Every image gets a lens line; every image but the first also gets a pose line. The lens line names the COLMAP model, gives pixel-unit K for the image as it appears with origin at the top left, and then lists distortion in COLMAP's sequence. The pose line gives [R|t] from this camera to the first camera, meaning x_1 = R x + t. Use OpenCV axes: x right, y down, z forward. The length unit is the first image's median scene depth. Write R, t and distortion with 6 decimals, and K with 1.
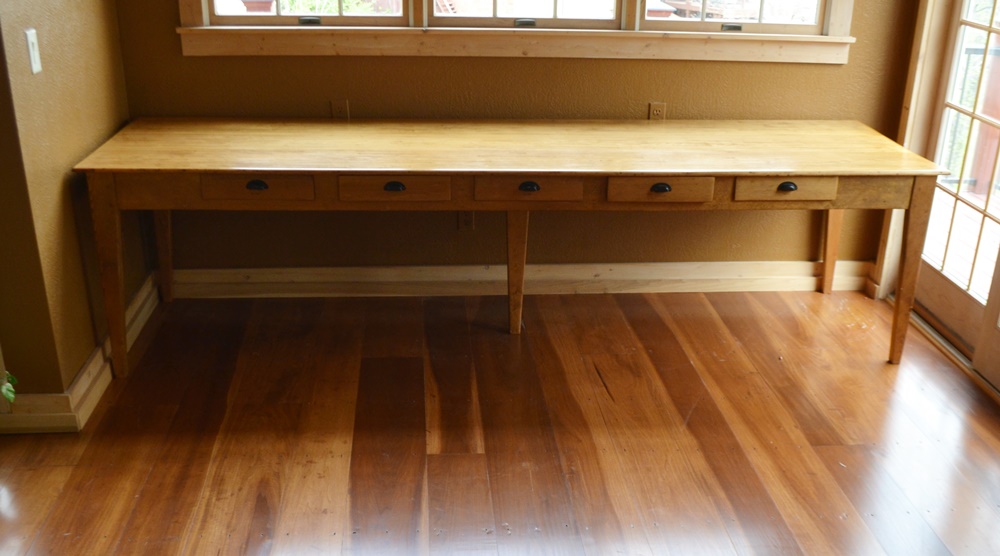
lens RADIAL K [[1087.2, 0, 547.7], [0, 1087.2, 427.1], [0, 0, 1]] dist [-0.083283, 0.000000]
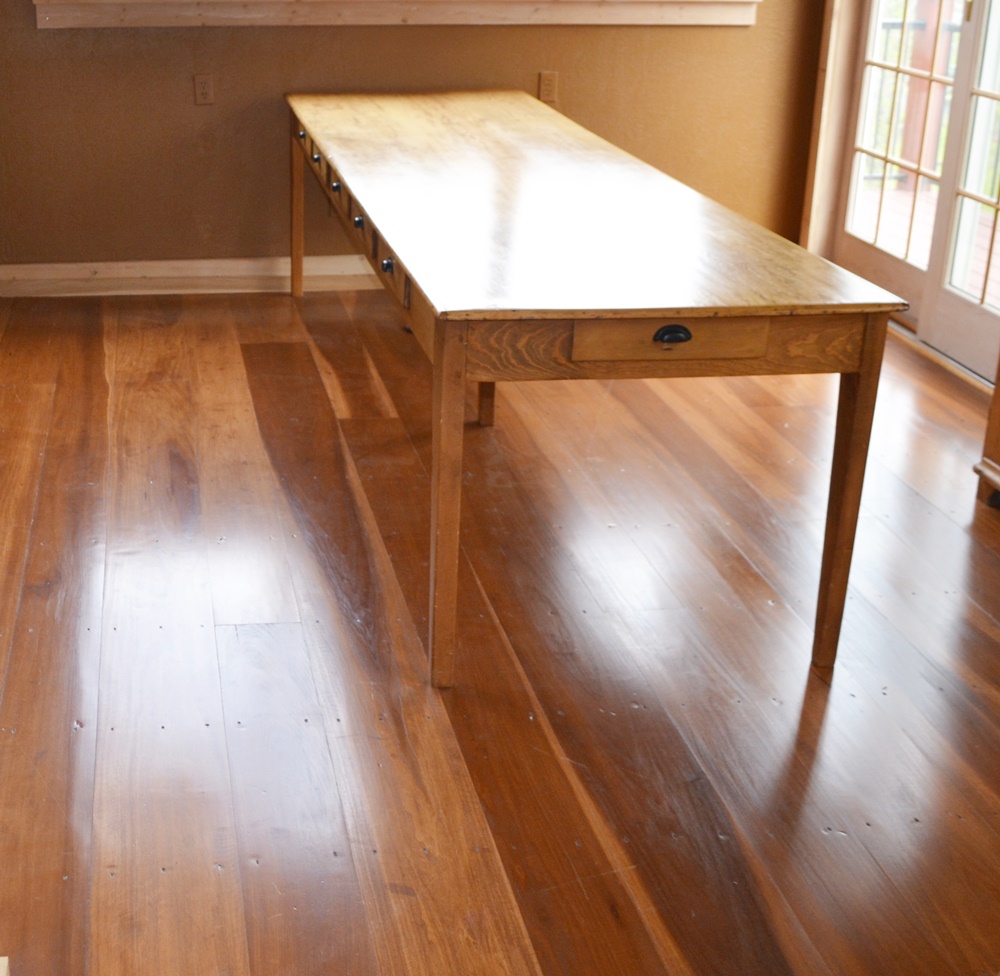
lens RADIAL K [[1523.2, 0, 267.5], [0, 1523.2, 392.8], [0, 0, 1]] dist [-0.085378, 0.000000]
pose [[0.999339, -0.020789, -0.029834, -0.115338], [0.016179, 0.988973, -0.147211, 0.170140], [0.032566, 0.146631, 0.988655, -0.260304]]
